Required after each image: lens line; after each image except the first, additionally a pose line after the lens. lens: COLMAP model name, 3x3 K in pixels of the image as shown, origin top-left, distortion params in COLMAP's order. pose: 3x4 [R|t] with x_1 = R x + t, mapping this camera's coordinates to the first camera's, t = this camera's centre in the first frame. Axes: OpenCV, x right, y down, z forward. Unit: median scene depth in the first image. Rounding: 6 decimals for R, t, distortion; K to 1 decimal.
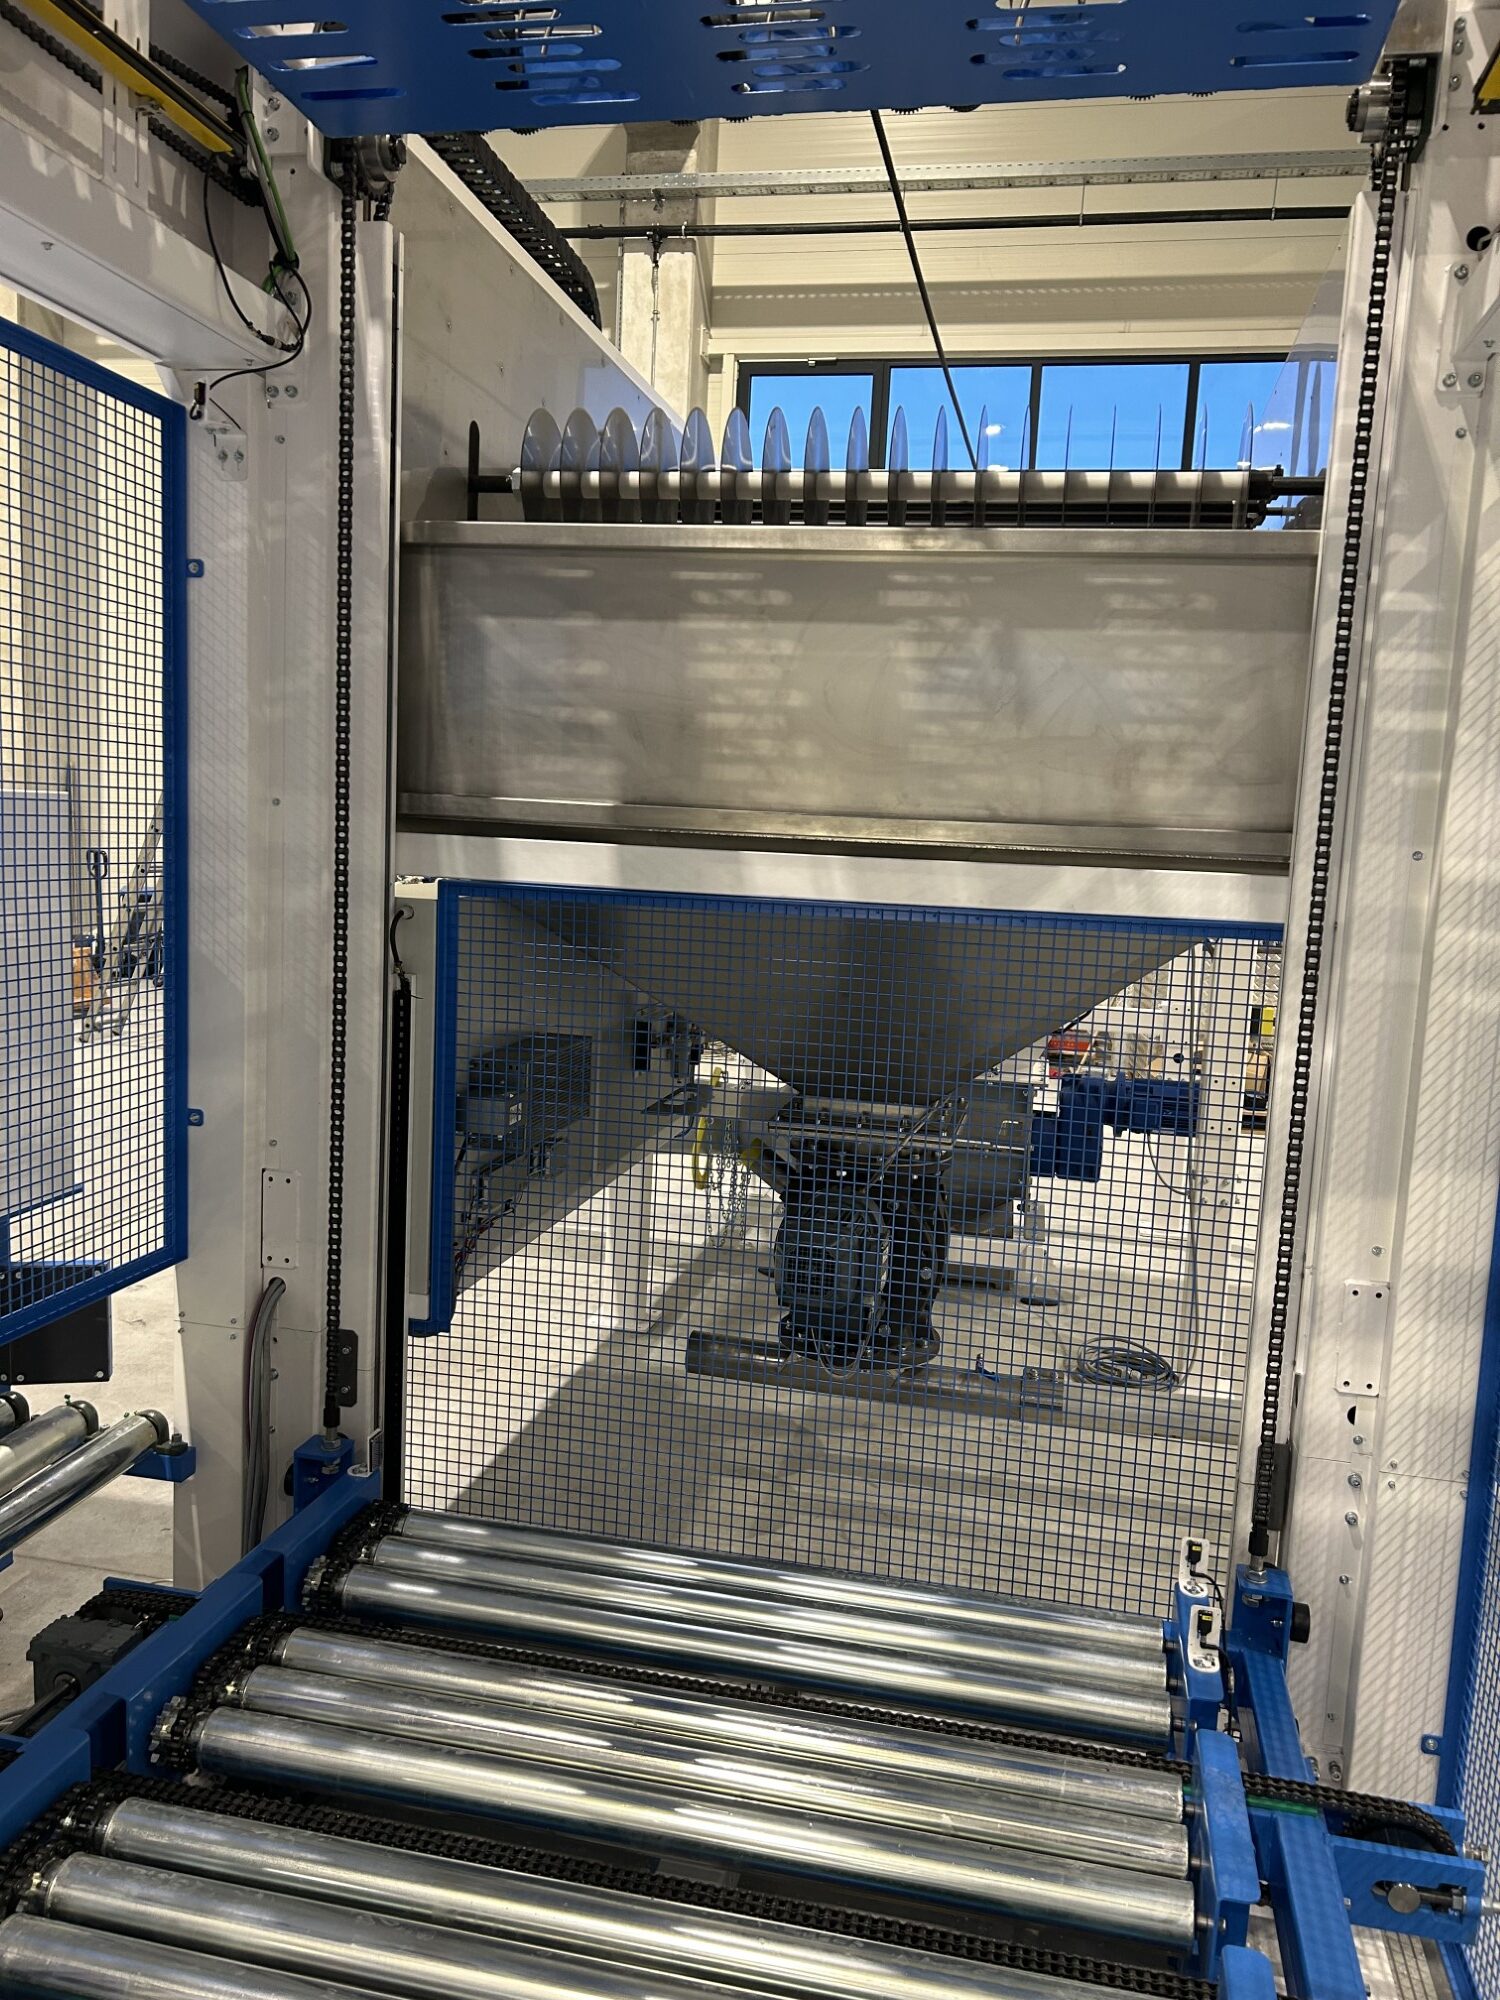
lens RADIAL K [[1495.3, 0, 750.0], [0, 1495.3, 1000.0], [0, 0, 1]] dist [0.049188, -0.052556]
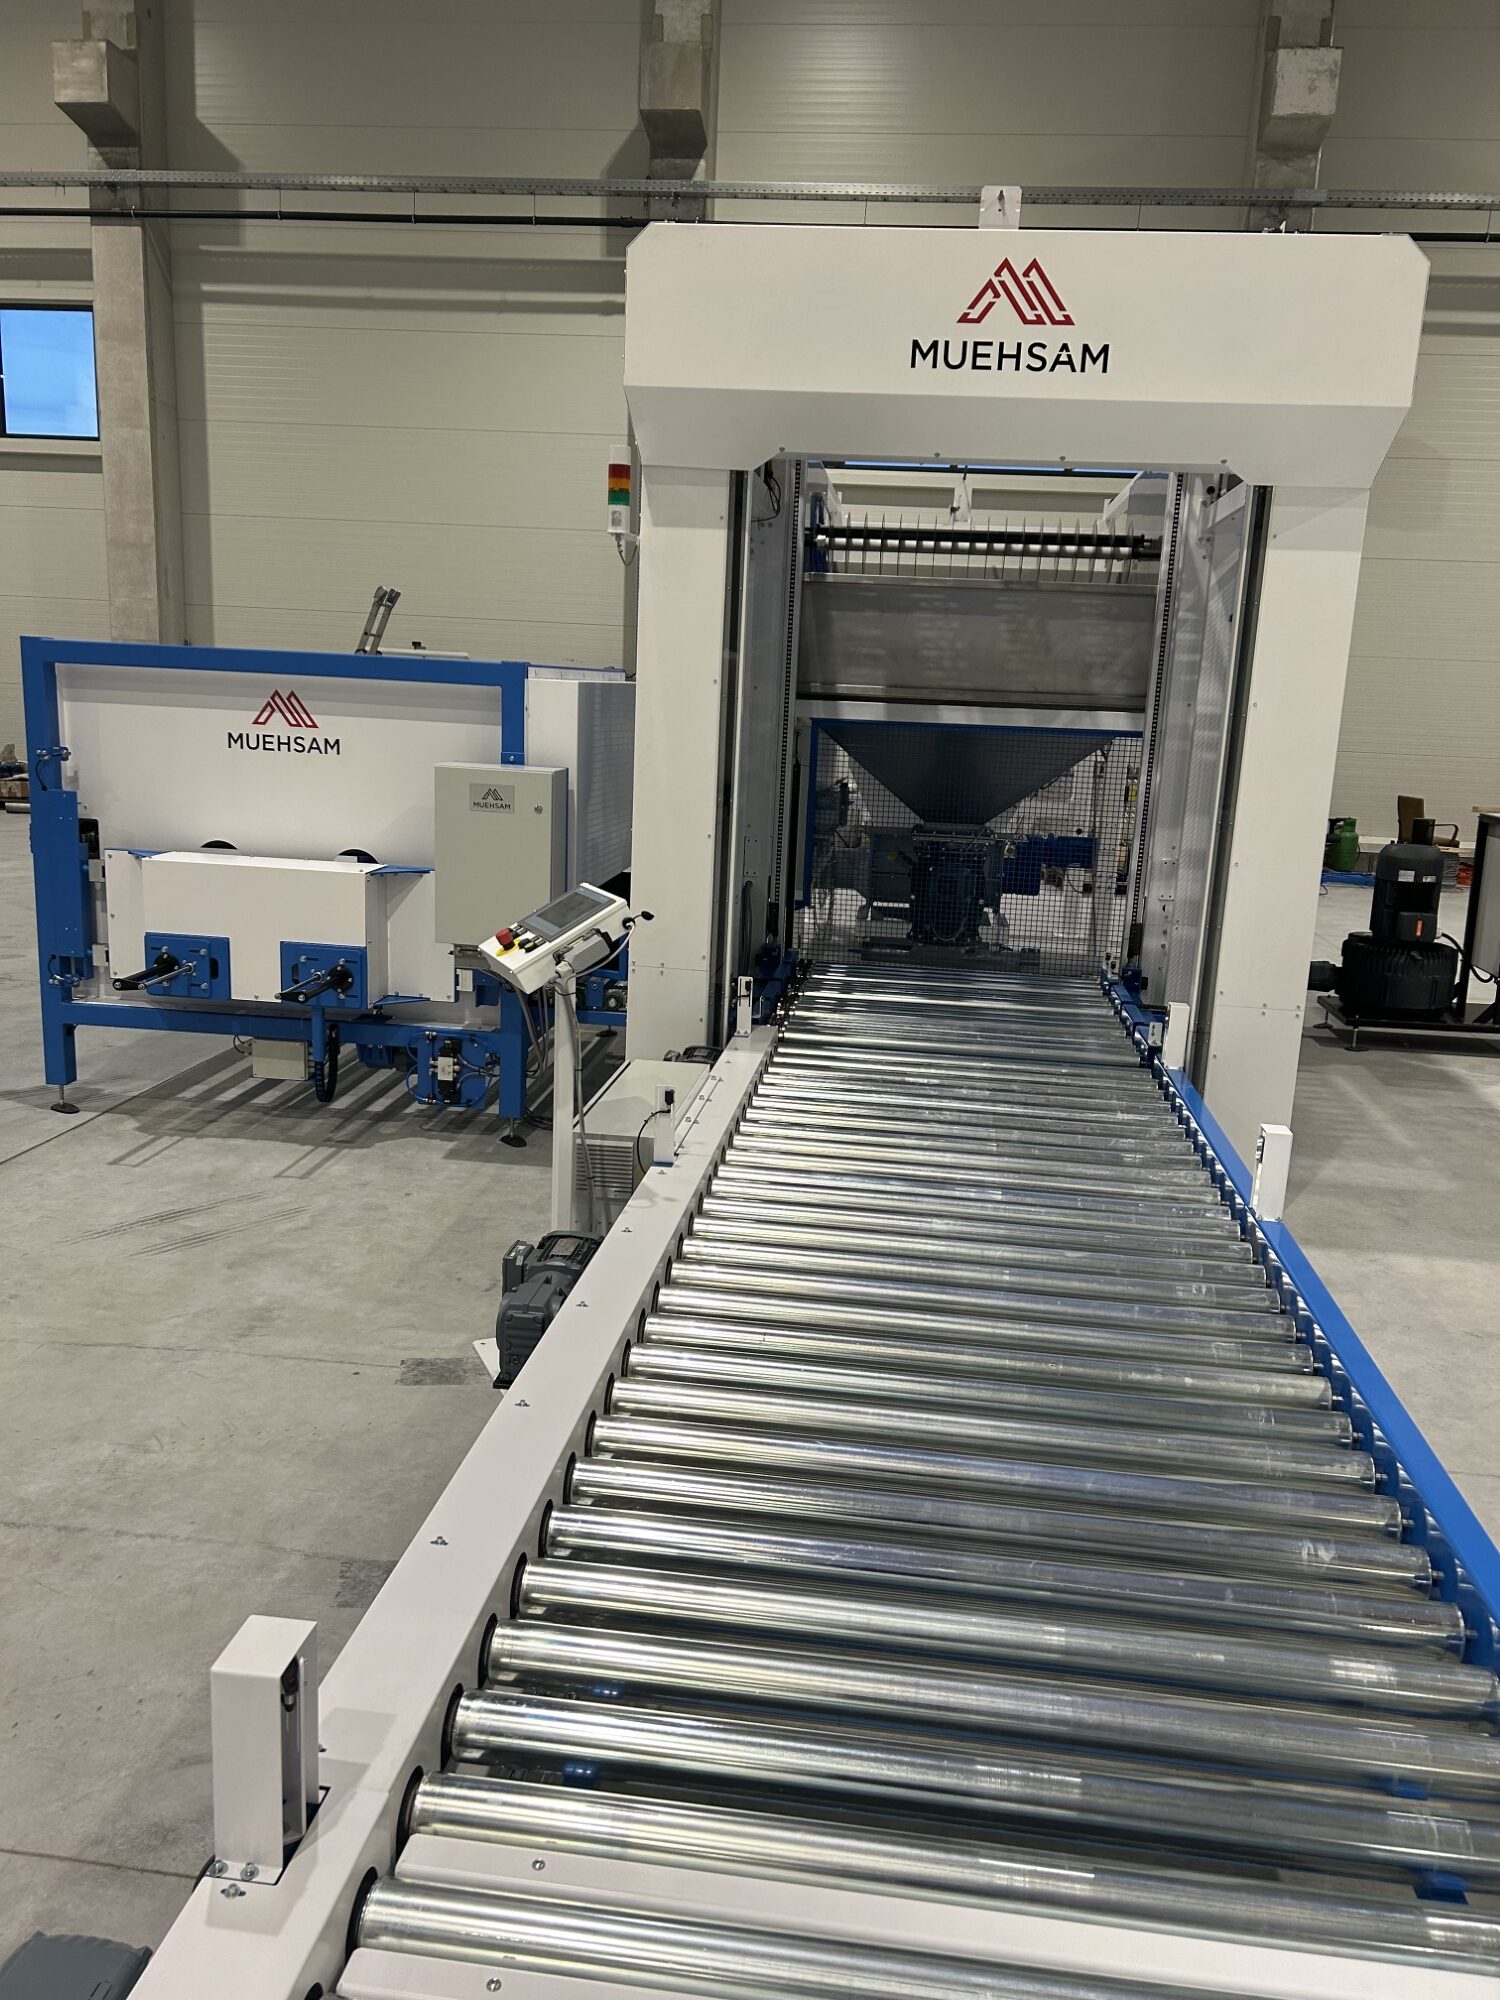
lens RADIAL K [[1495.3, 0, 750.0], [0, 1495.3, 1000.0], [0, 0, 1]] dist [0.049188, -0.052556]
pose [[0.995832, -0.021501, 0.088635, -0.587579], [0.013357, 0.995718, 0.091468, 0.170522], [-0.090222, -0.089903, 0.991855, -1.628107]]
